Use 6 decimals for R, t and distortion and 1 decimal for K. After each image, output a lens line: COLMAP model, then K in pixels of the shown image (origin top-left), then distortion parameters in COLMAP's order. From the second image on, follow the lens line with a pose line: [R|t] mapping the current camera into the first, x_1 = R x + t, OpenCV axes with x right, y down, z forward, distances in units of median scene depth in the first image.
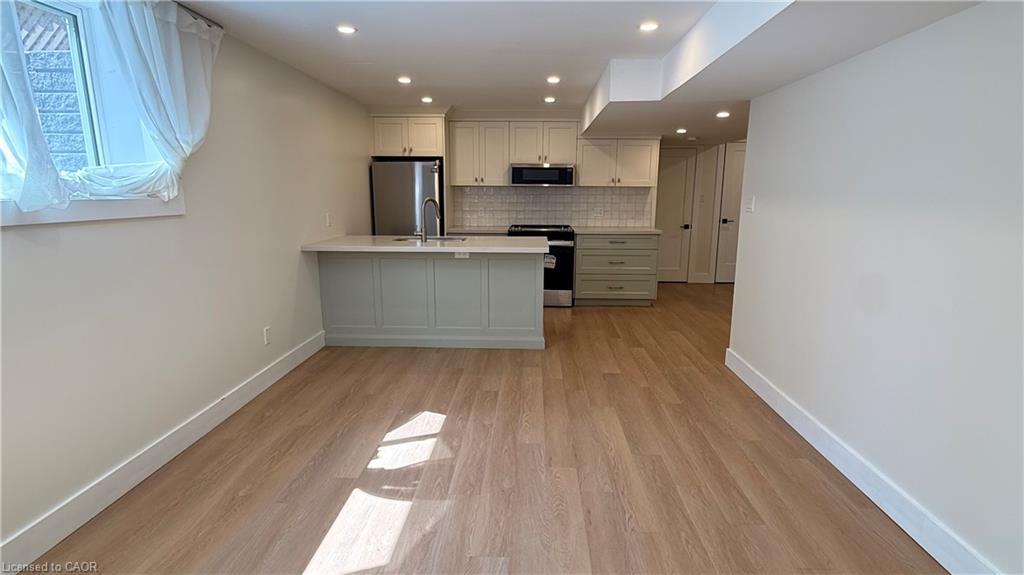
lens RADIAL K [[512.5, 0, 512.0], [0, 512.5, 287.5], [0, 0, 1]] dist [0.000252, -0.000380]
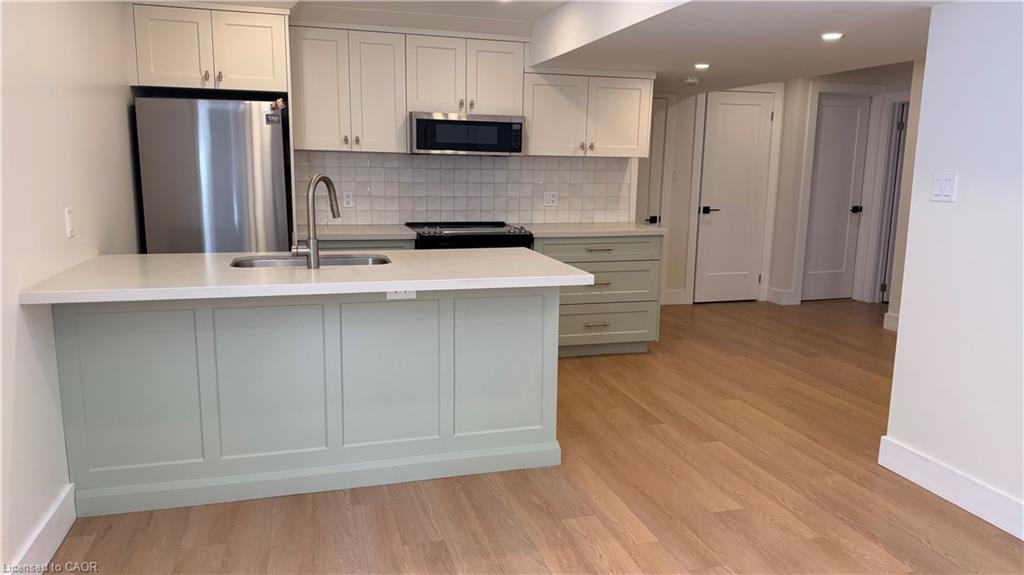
lens RADIAL K [[723.4, 0, 512.0], [0, 723.4, 287.5], [0, 0, 1]] dist [0.155769, -0.295554]
pose [[0.947454, -0.044530, 0.316778, -0.185187], [0.049395, 0.998752, -0.007340, -0.050405], [-0.316056, 0.022602, 0.948471, 0.266940]]
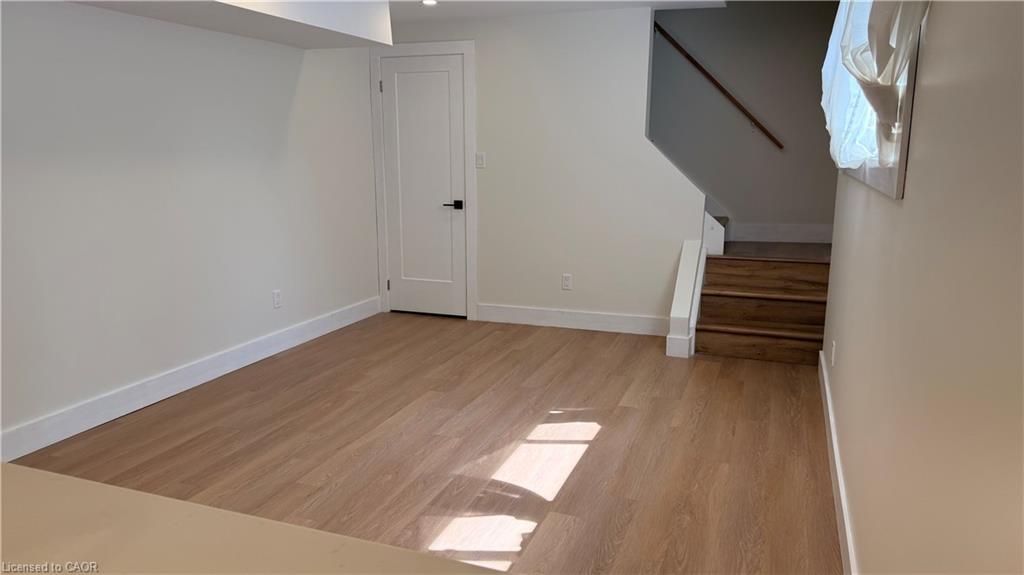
lens RADIAL K [[723.4, 0, 512.0], [0, 723.4, 287.5], [0, 0, 1]] dist [0.155769, -0.295554]
pose [[-0.950676, -0.061201, 0.304089, -0.268970], [0.055779, 0.930631, 0.361683, -0.171074], [-0.305130, 0.360805, -0.881315, 0.893369]]
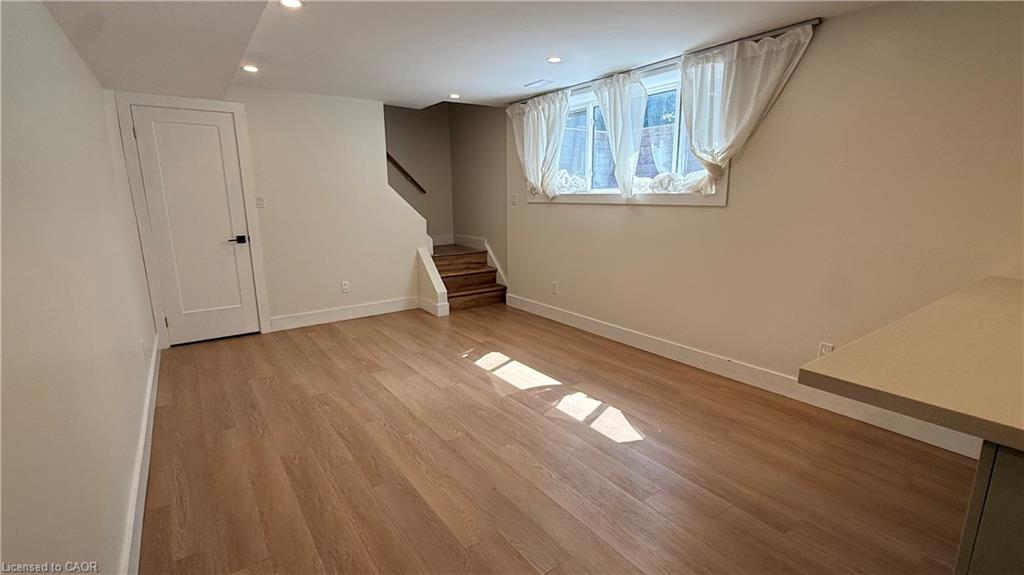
lens RADIAL K [[462.3, 0, 519.7], [0, 462.3, 289.4], [0, 0, 1]] dist [0.000319, -0.000081]
pose [[-0.778121, 0.129279, -0.614666, 0.277907], [-0.114618, 0.932934, 0.341316, -0.150455], [0.617568, 0.336037, -0.711118, 0.828828]]
